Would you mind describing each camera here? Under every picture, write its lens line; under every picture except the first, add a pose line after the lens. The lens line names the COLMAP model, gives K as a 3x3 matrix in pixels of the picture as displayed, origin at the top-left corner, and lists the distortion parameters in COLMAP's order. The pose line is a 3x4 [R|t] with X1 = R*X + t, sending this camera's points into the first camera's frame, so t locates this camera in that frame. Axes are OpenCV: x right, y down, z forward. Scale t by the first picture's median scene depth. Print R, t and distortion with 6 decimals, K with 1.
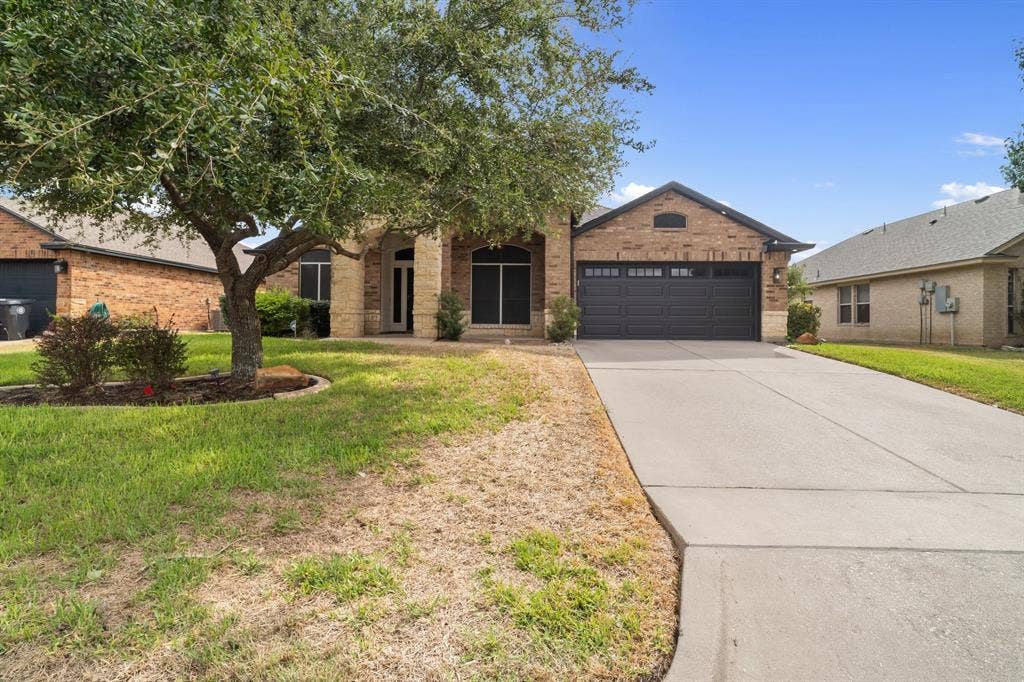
lens RADIAL K [[486.2, 0, 512.9], [0, 486.2, 329.9], [0, 0, 1]] dist [-0.009337, 0.000738]
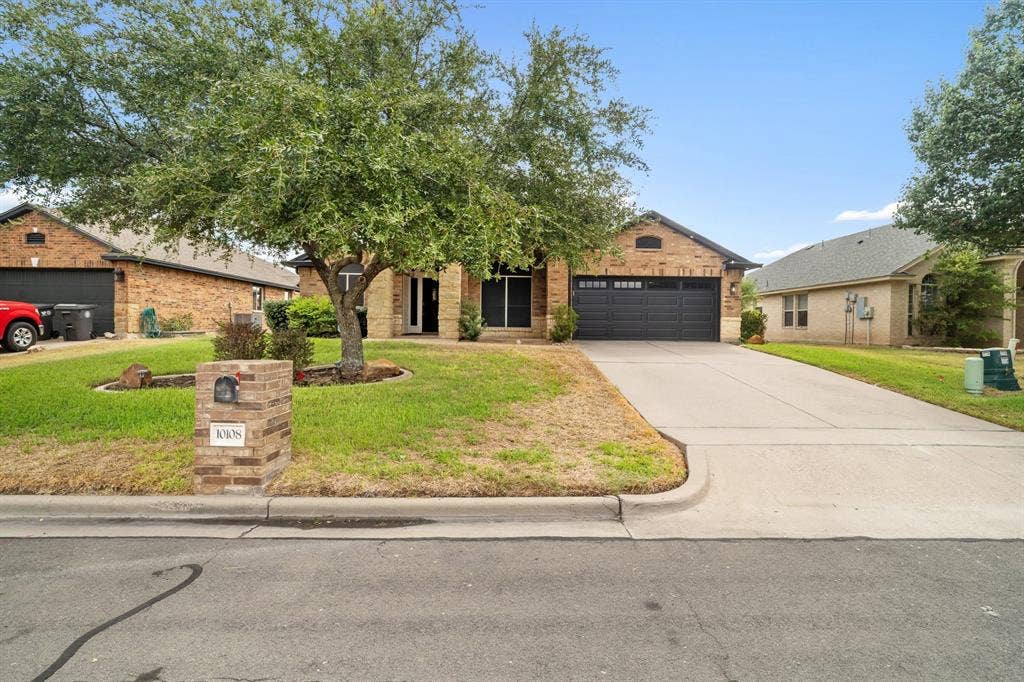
lens RADIAL K [[486.2, 0, 510.8], [0, 486.2, 344.4], [0, 0, 1]] dist [-0.009337, 0.000738]
pose [[0.997481, -0.000482, 0.070932, -0.107921], [-0.001419, 0.999641, 0.026745, -0.001989], [-0.070920, -0.026779, 0.997123, -0.196498]]
